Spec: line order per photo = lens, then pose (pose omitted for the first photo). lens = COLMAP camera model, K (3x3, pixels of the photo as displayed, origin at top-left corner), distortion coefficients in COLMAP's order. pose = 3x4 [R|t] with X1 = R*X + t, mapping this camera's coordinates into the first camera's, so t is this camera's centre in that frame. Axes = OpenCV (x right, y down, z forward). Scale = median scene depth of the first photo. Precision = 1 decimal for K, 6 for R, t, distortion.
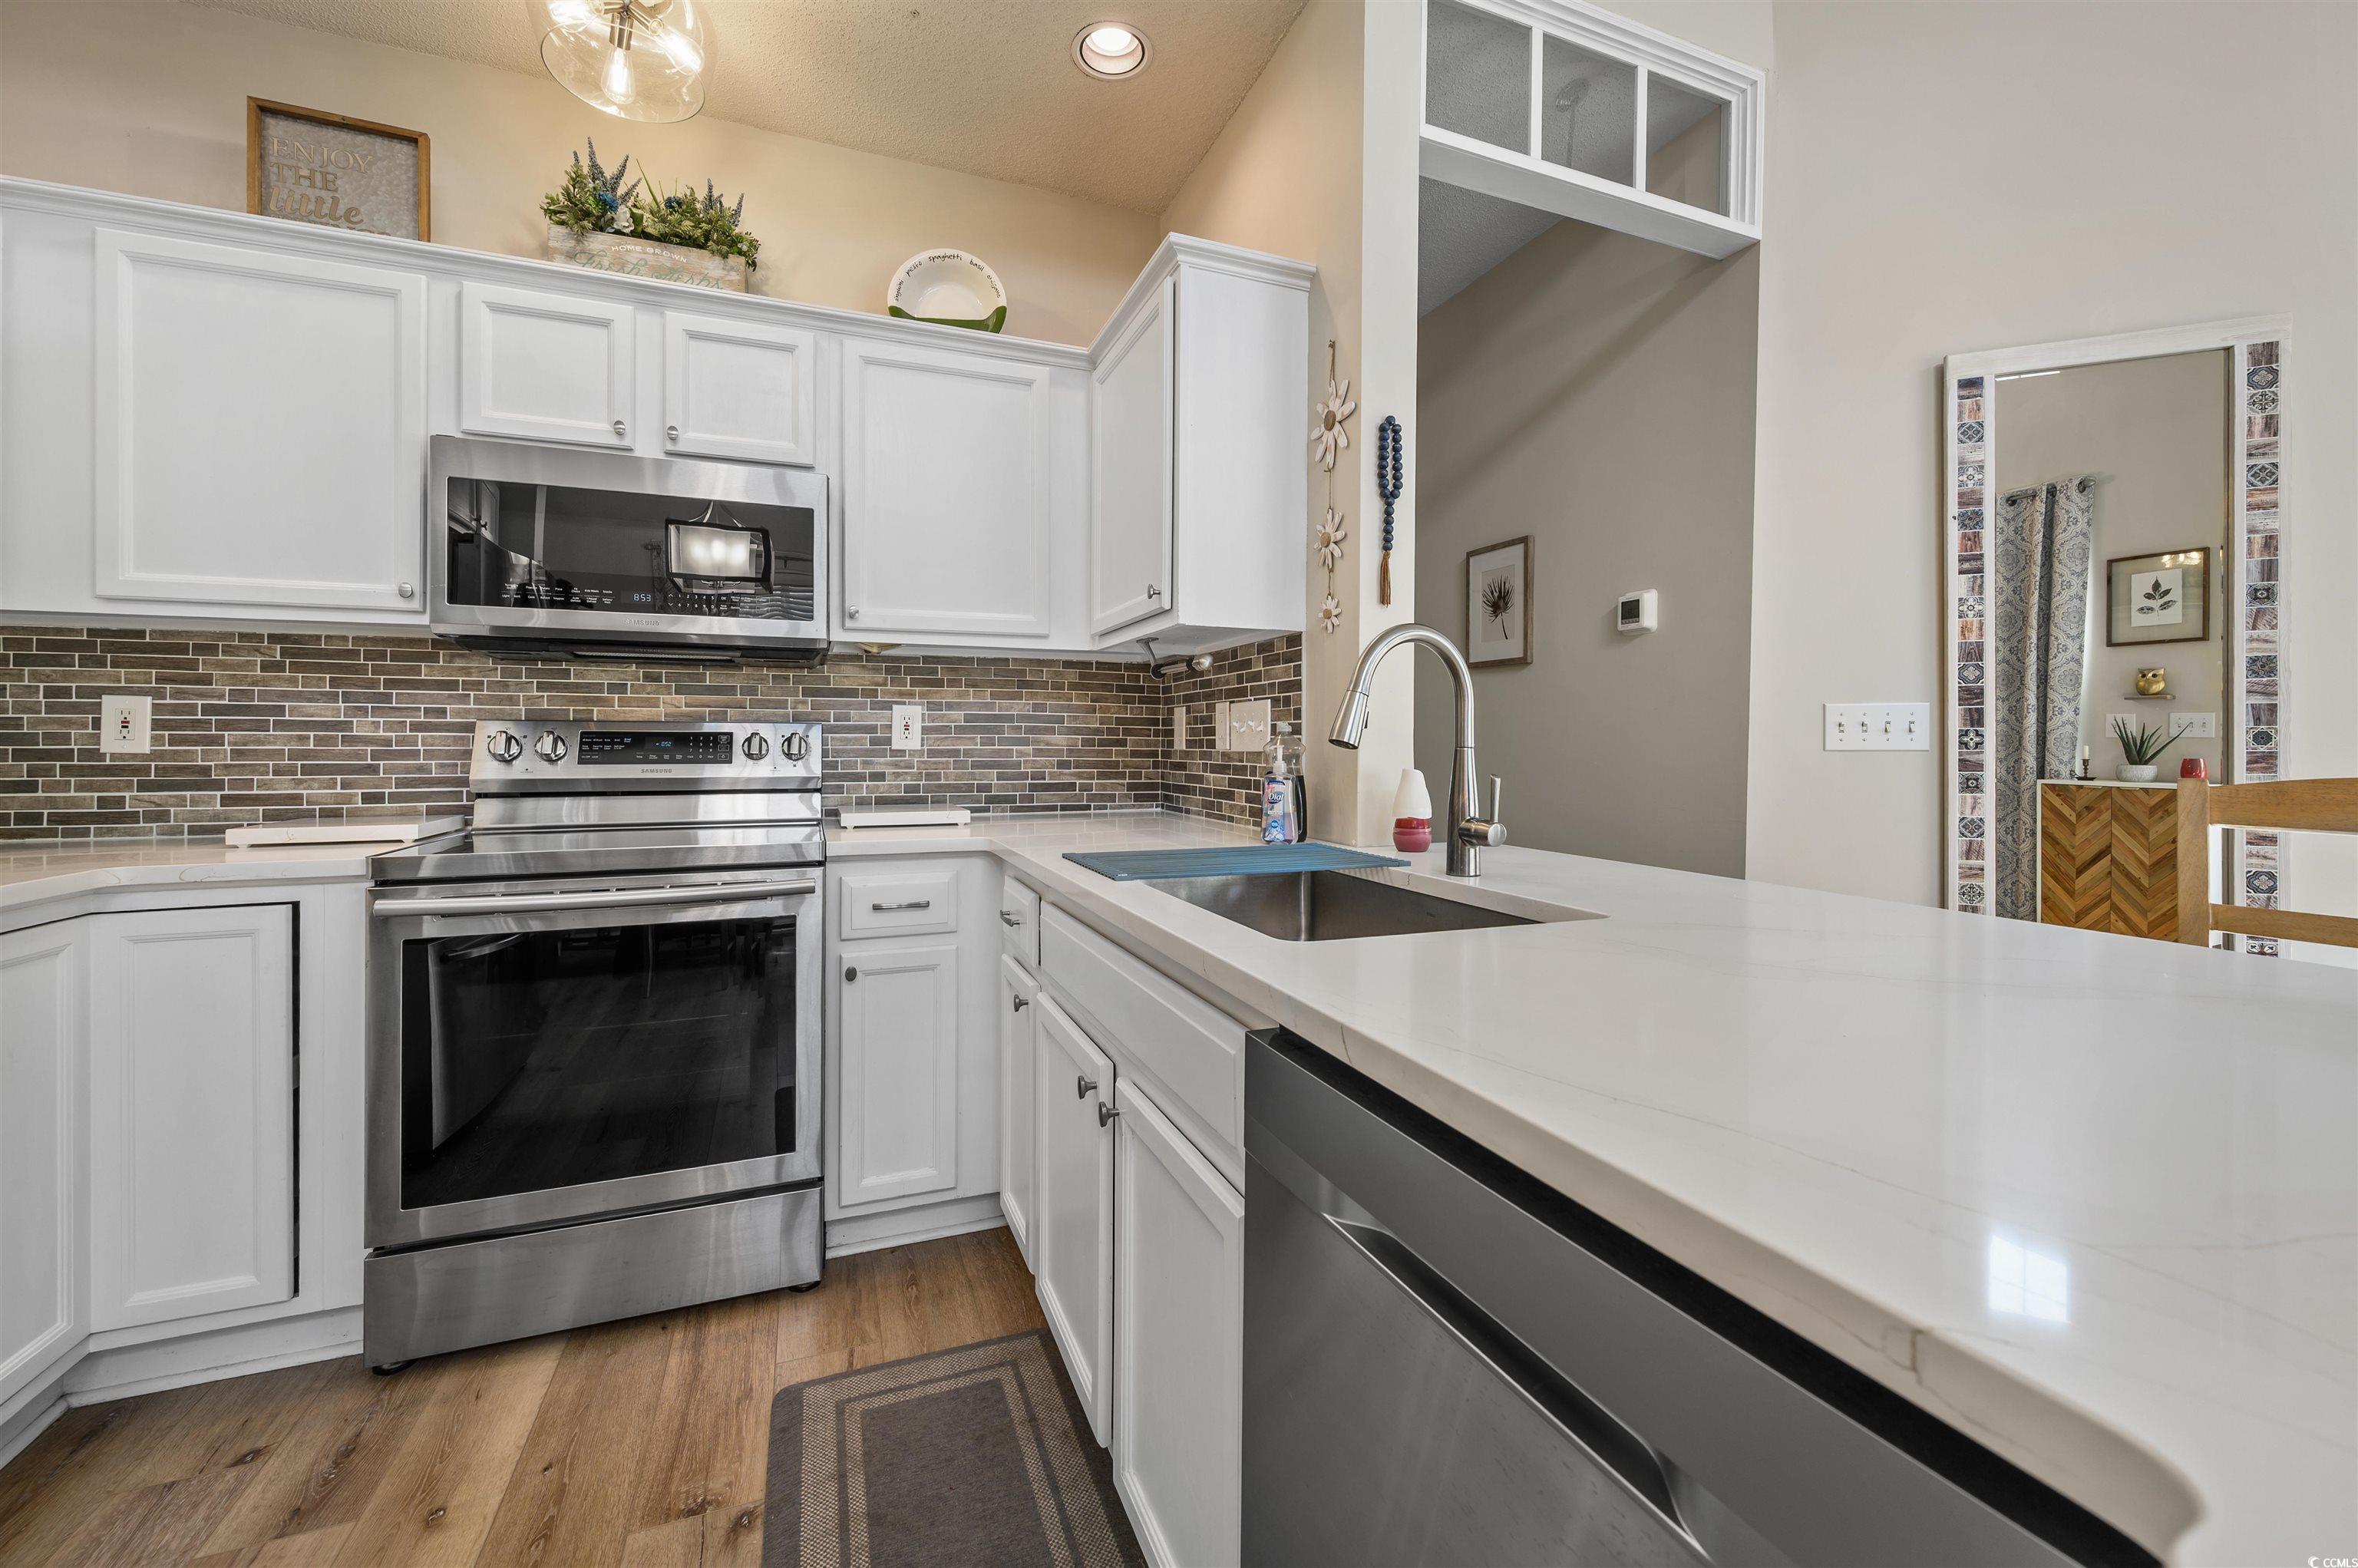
lens RADIAL K [[947.3, 0, 1178.5], [0, 947.3, 752.2], [0, 0, 1]] dist [0.000019, -0.000274]
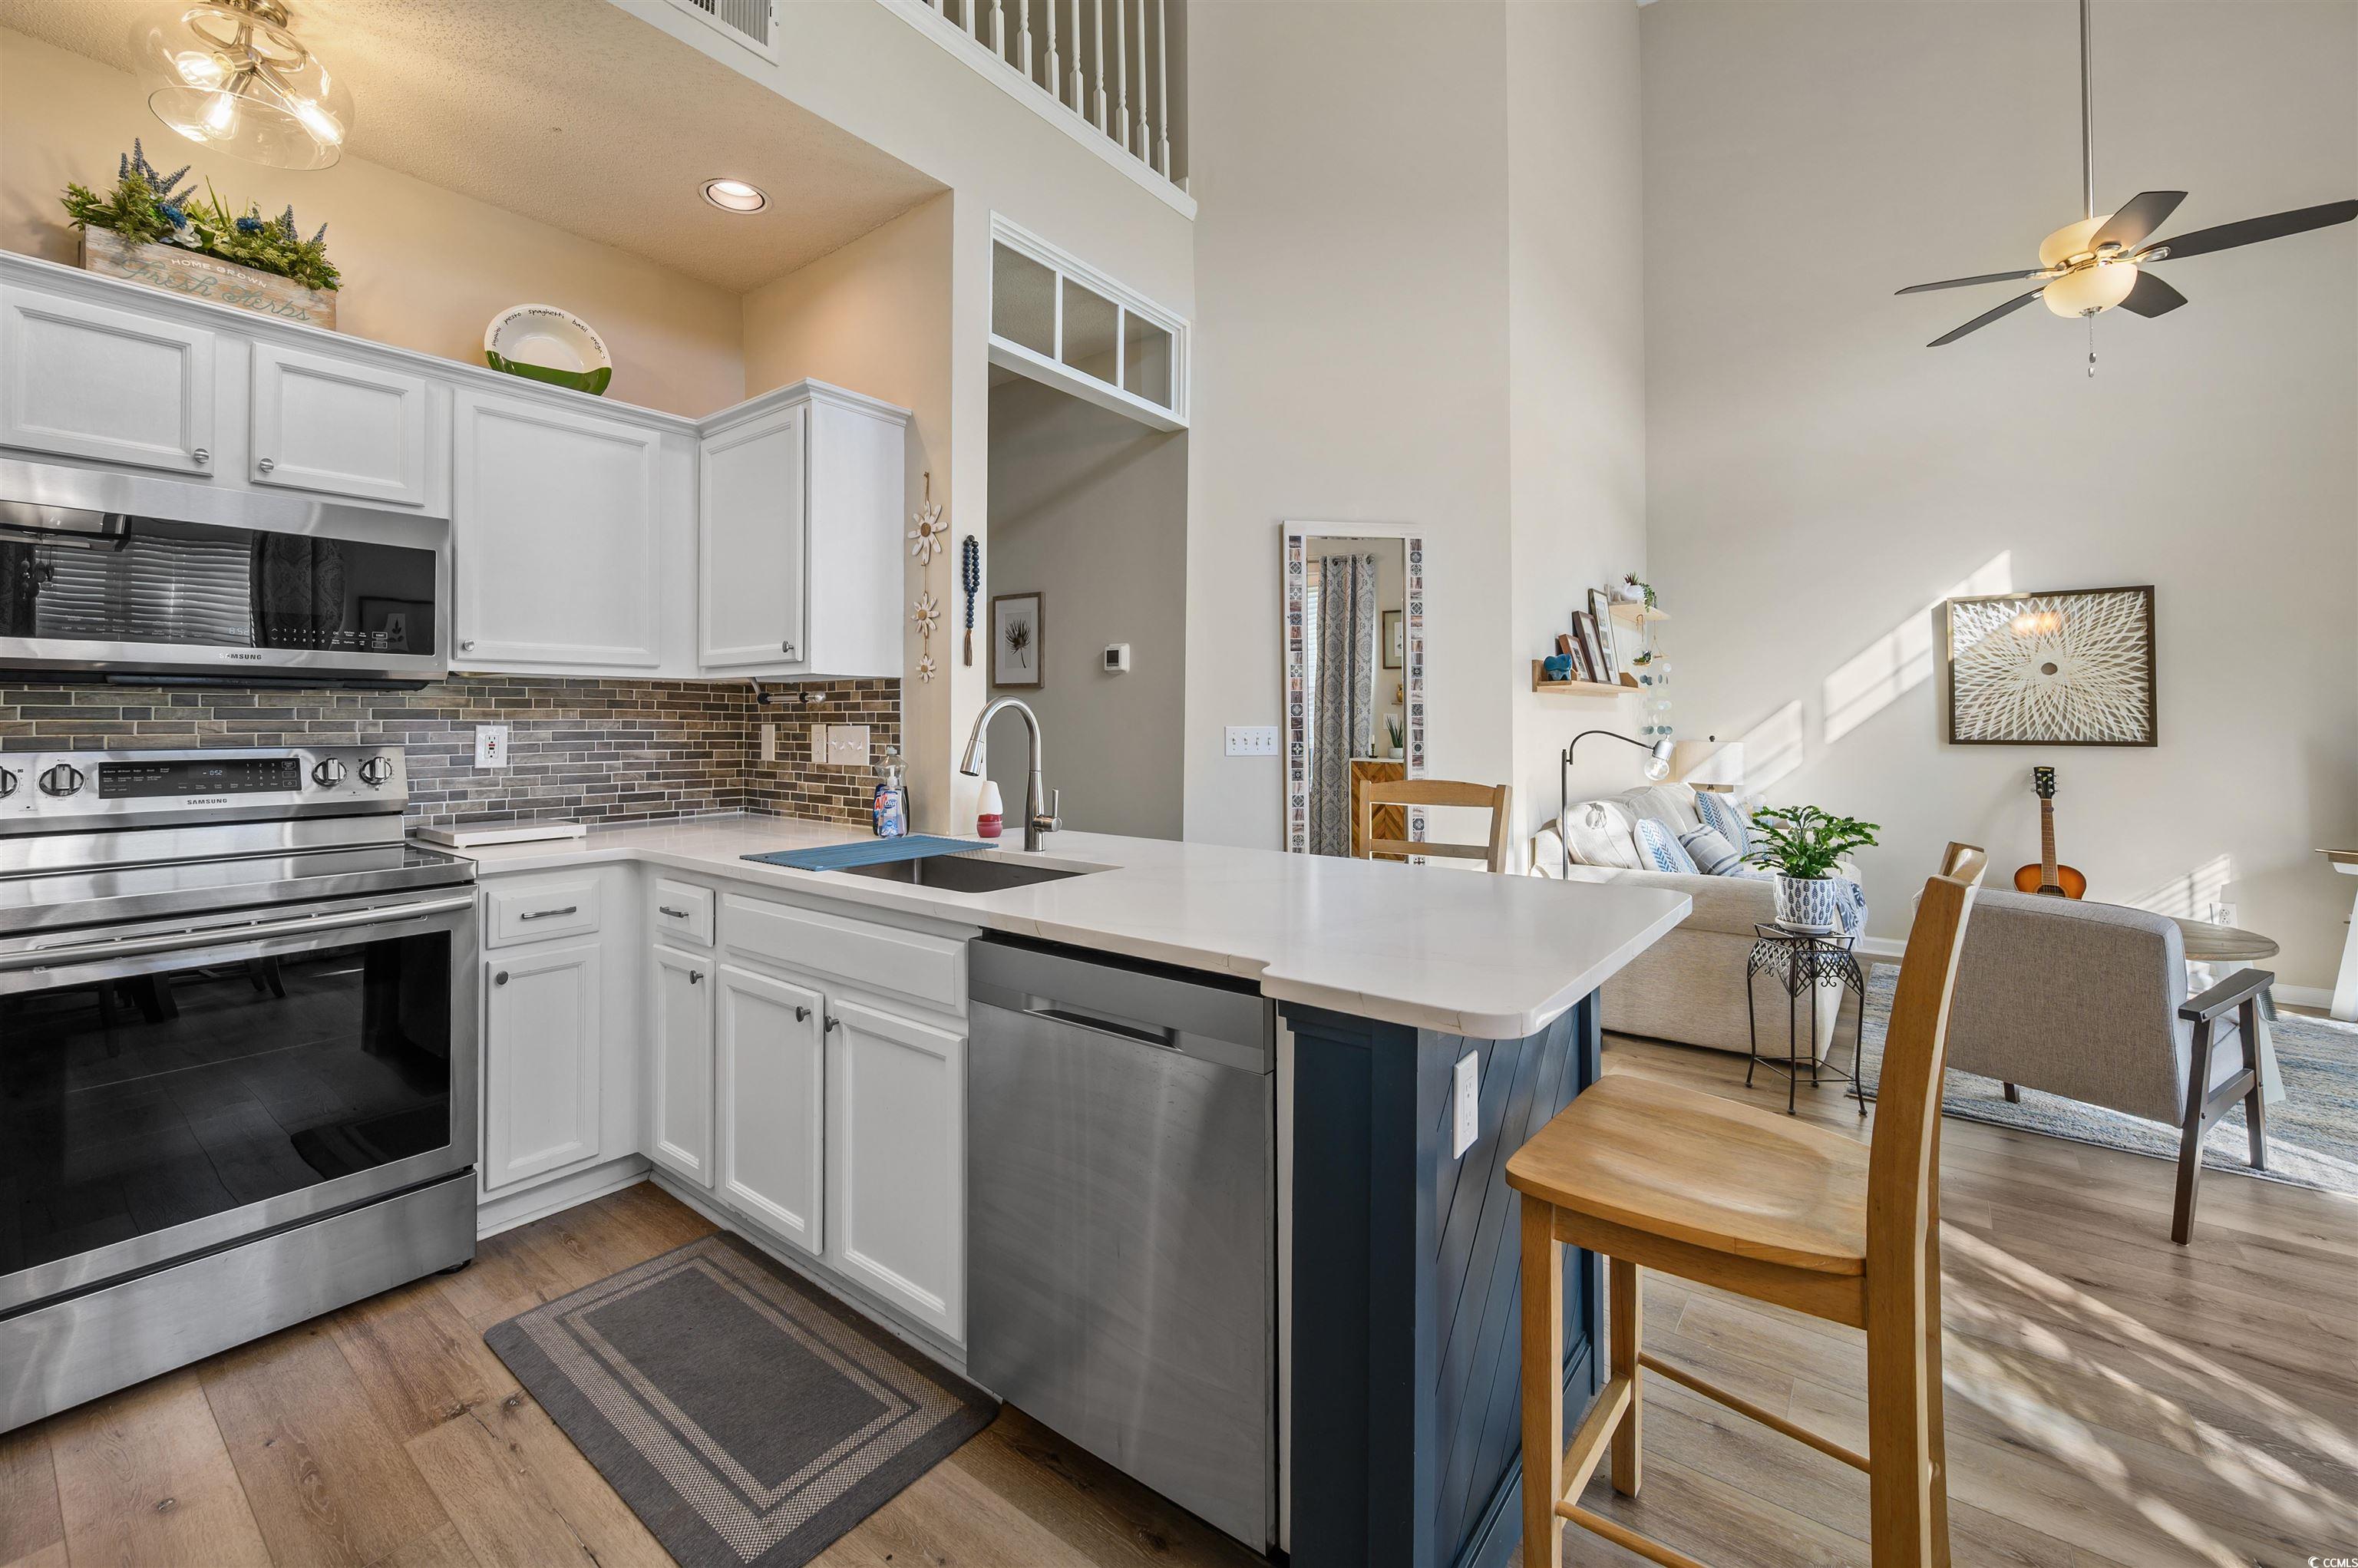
lens RADIAL K [[947.3, 0, 1176.5], [0, 947.3, 711.0], [0, 0, 1]] dist [0.000019, -0.000274]
pose [[0.859002, 0.004342, 0.511954, -0.218641], [0.006270, 0.999800, -0.019000, -0.051692], [-0.511934, 0.019532, 0.858803, -0.350673]]
